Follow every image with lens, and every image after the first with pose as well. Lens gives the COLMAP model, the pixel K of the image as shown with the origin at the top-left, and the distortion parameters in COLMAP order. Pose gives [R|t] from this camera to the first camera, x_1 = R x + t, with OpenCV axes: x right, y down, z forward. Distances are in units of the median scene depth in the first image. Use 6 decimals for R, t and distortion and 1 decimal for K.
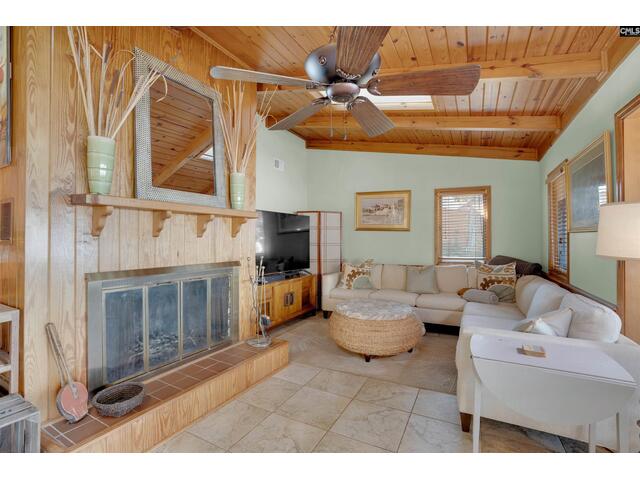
lens RADIAL K [[294.5, 0, 321.7], [0, 294.5, 236.0], [0, 0, 1]] dist [-0.067011, 0.025960]
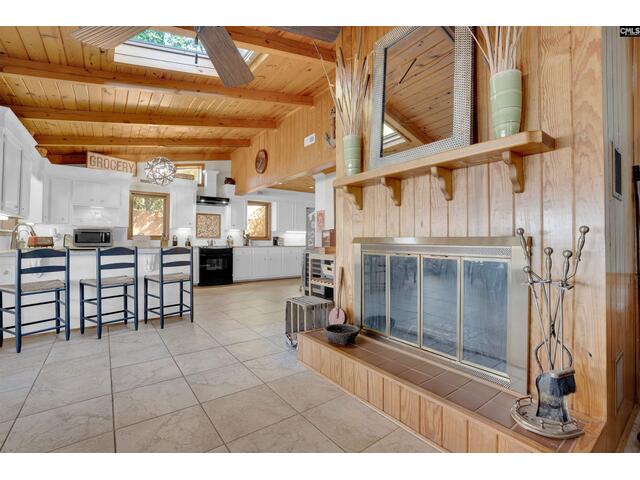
lens RADIAL K [[294.5, 0, 321.7], [0, 294.5, 236.0], [0, 0, 1]] dist [-0.067011, 0.025960]
pose [[-0.422913, -0.012706, -0.906081, 0.253517], [0.005871, 0.999842, -0.016761, 0.069583], [0.906151, -0.012408, -0.422772, 0.687062]]
